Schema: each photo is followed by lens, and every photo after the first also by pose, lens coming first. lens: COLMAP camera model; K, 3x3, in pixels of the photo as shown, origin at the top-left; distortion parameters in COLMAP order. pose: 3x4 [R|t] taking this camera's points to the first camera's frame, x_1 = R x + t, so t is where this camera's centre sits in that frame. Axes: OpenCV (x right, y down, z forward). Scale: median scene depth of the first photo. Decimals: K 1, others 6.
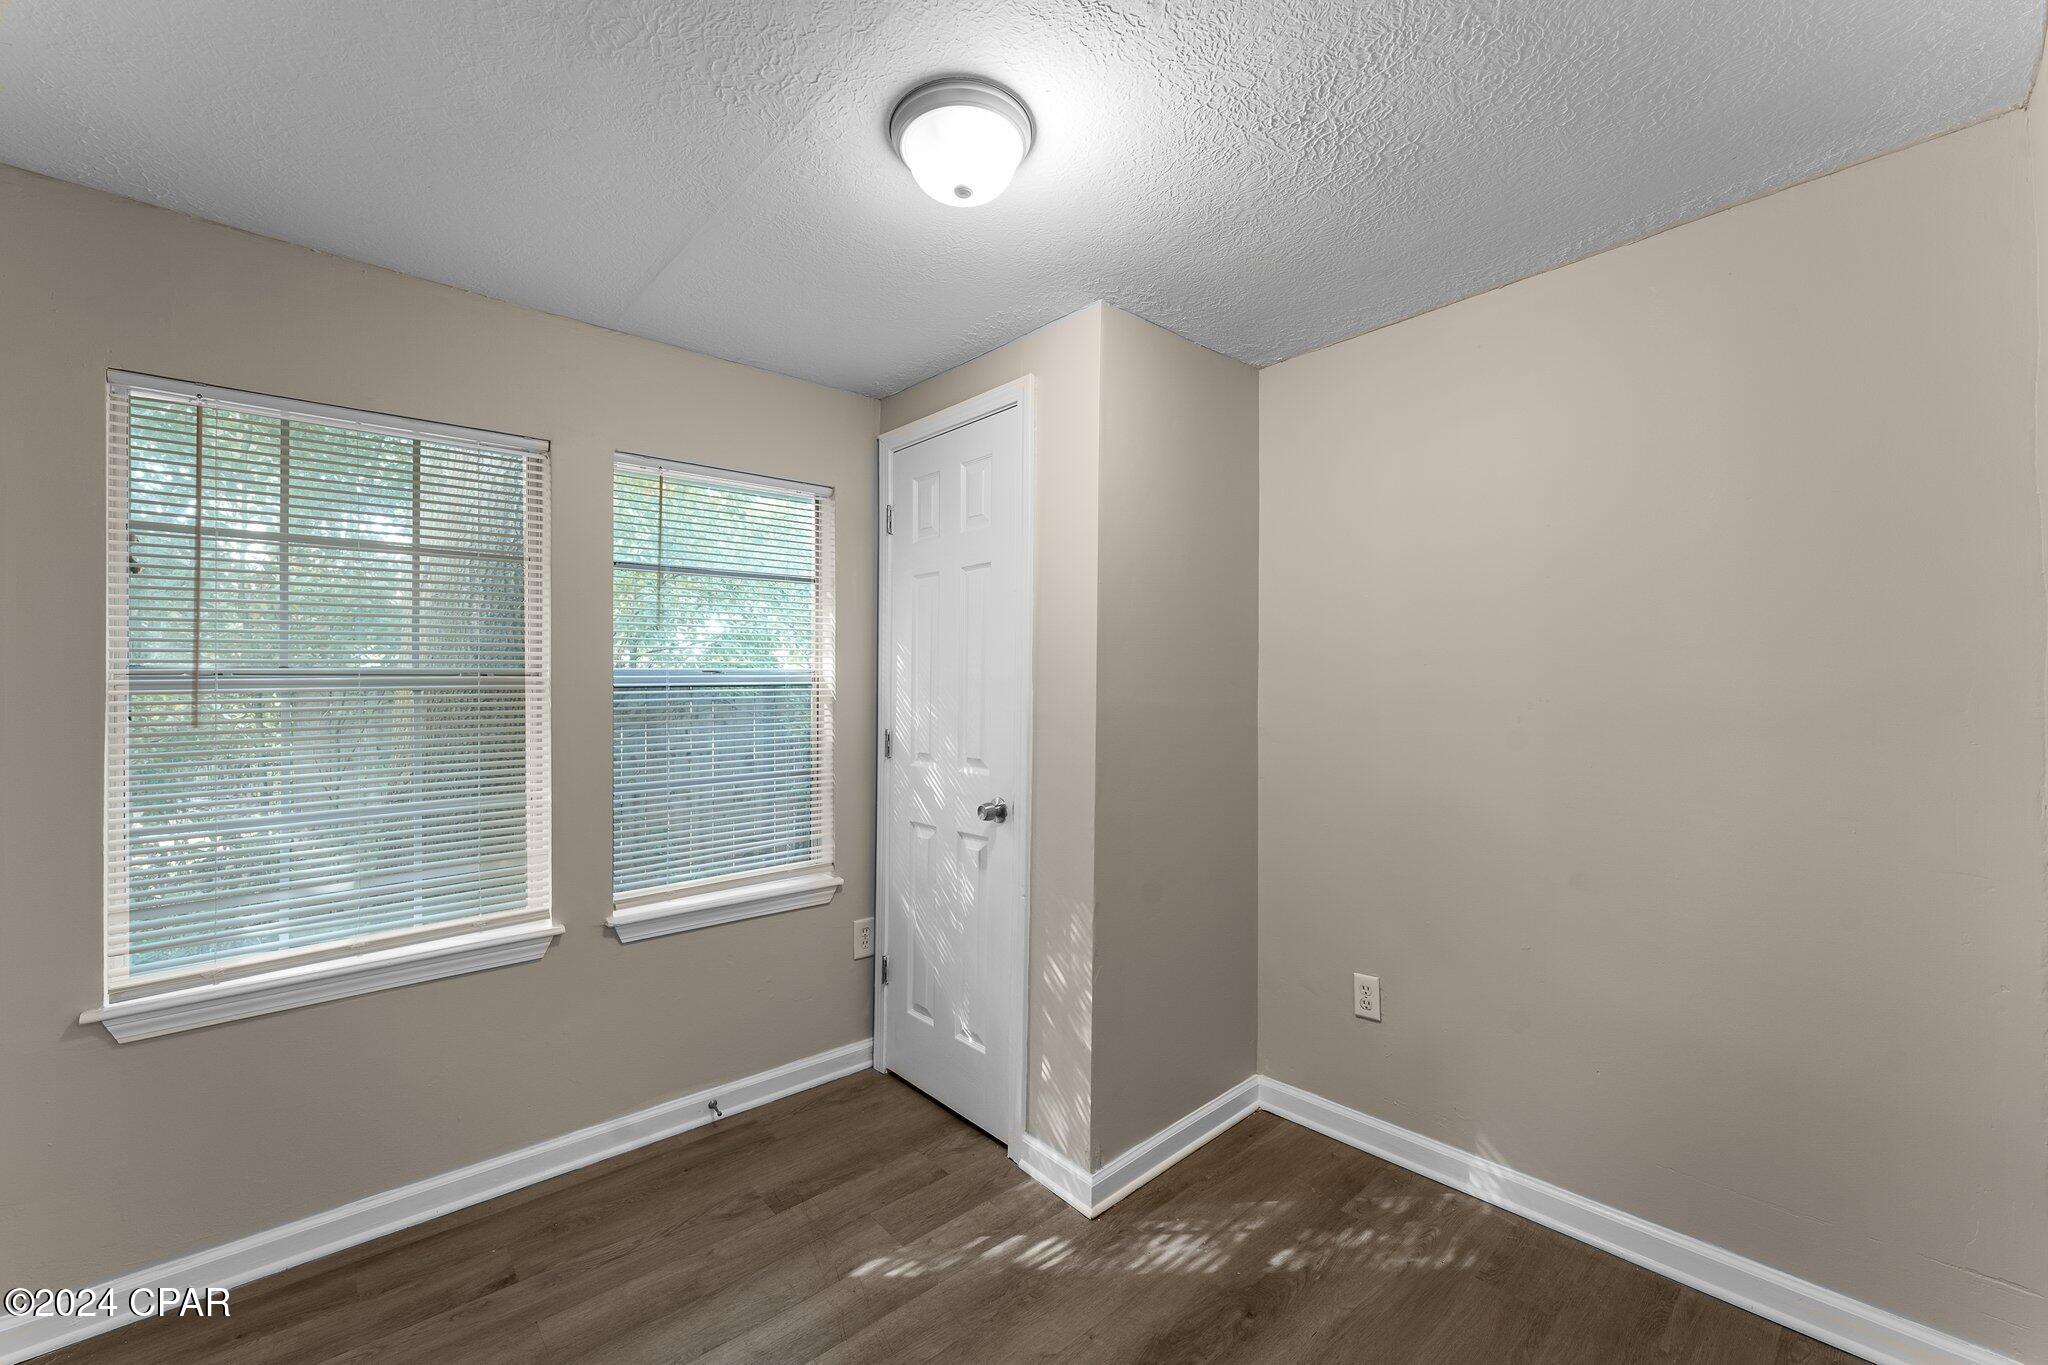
lens RADIAL K [[807.1, 0, 1032.6], [0, 807.1, 689.7], [0, 0, 1]] dist [0.000066, 0.000083]
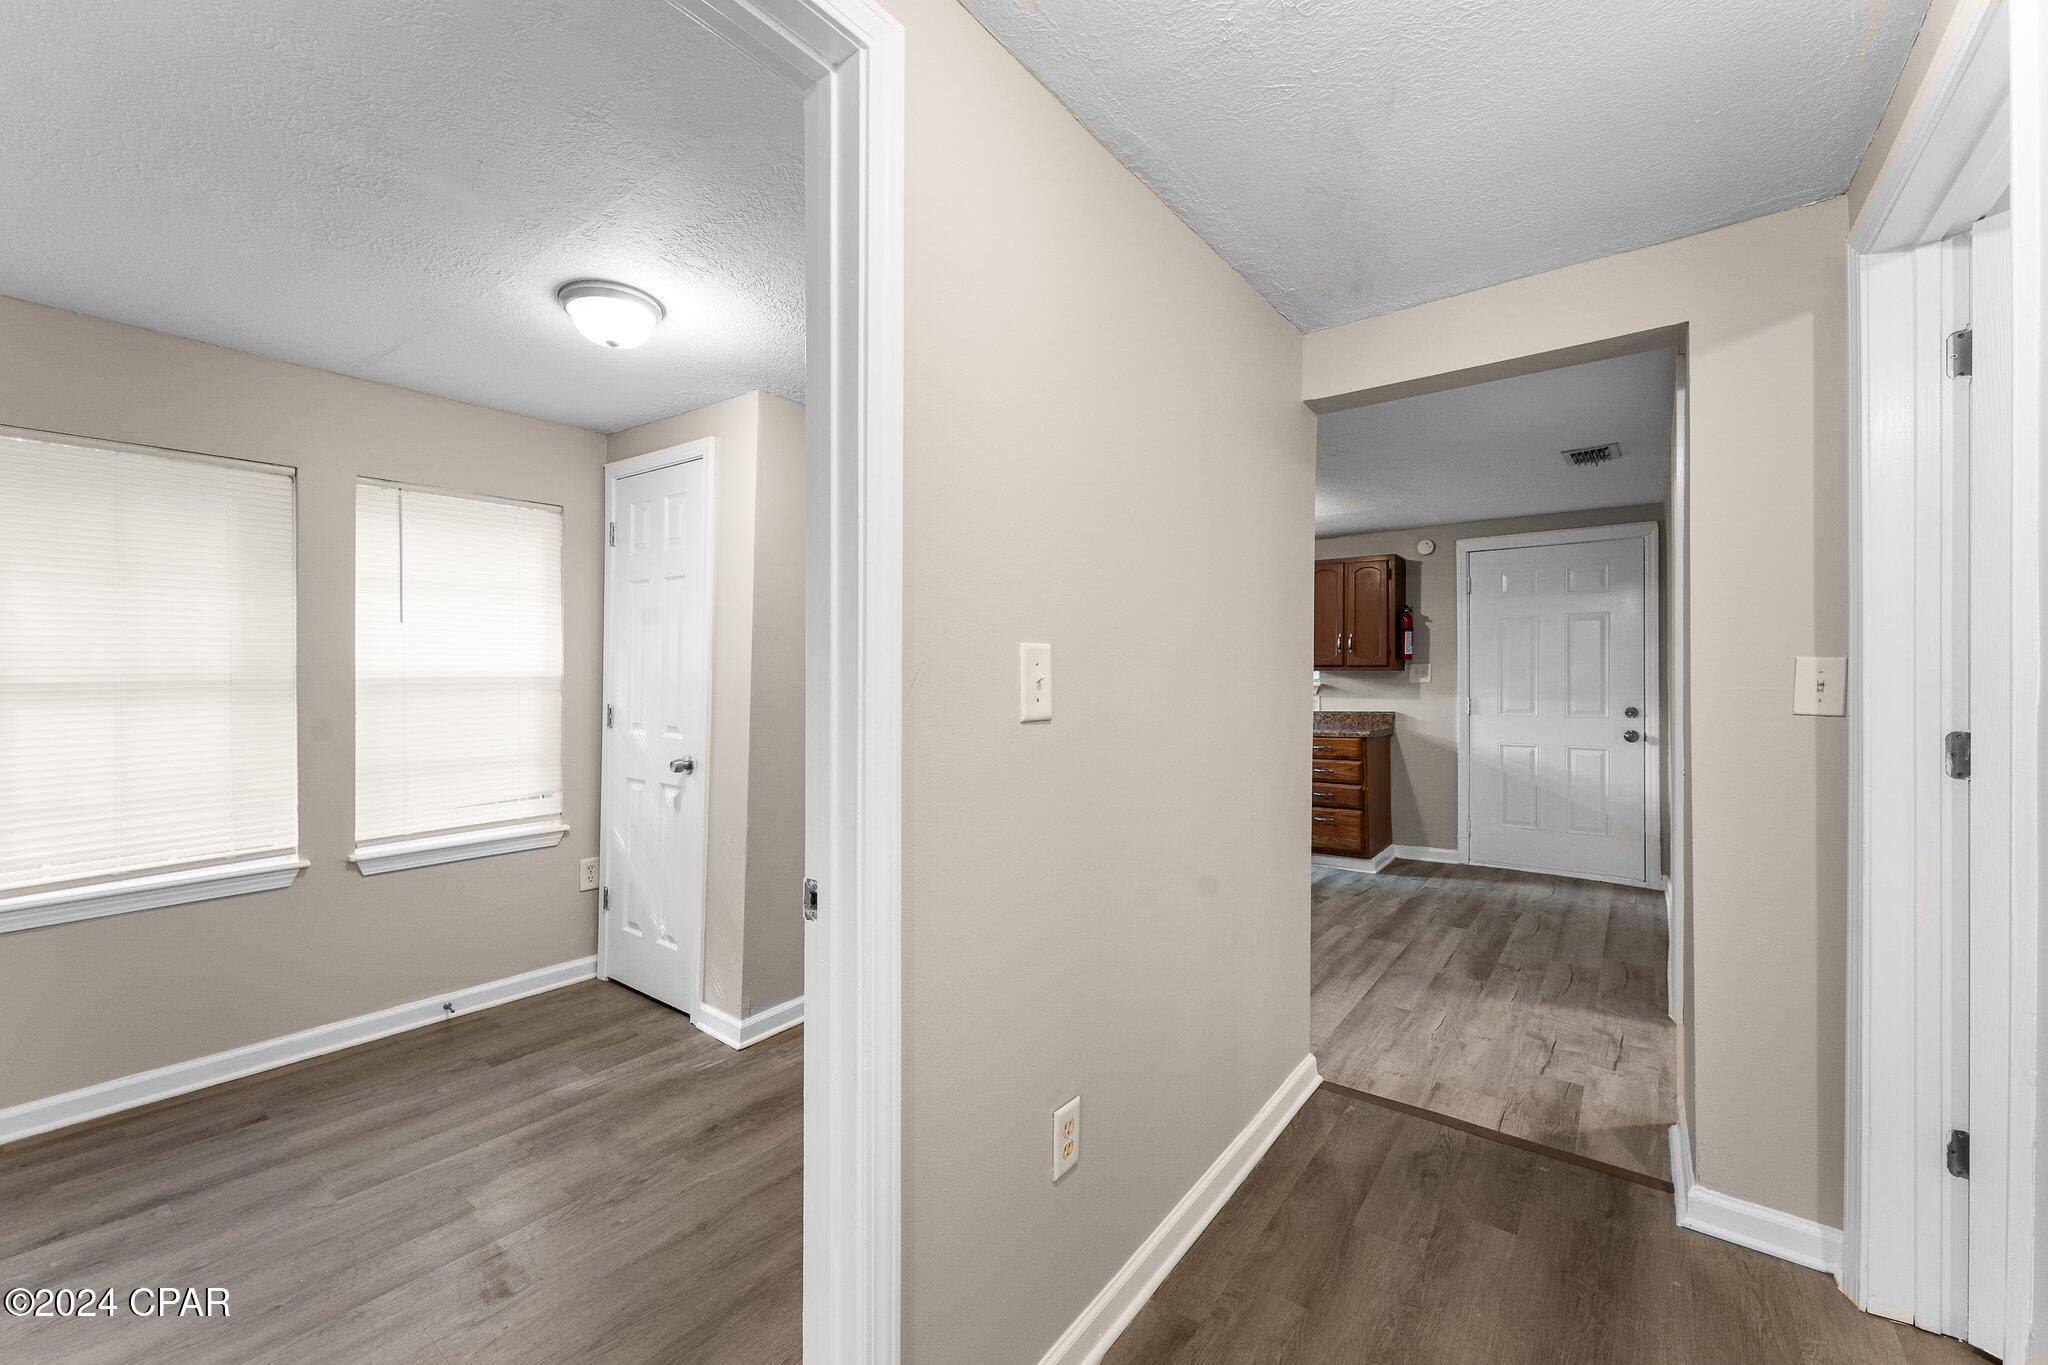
lens RADIAL K [[820.7, 0, 1024.0], [0, 820.7, 682.5], [0, 0, 1]] dist [0.000825, 0.000259]
pose [[0.982144, 0.007386, 0.187985, 0.248880], [-0.009761, 0.999884, 0.011709, -0.006410], [-0.187877, -0.013335, 0.982102, -0.425937]]
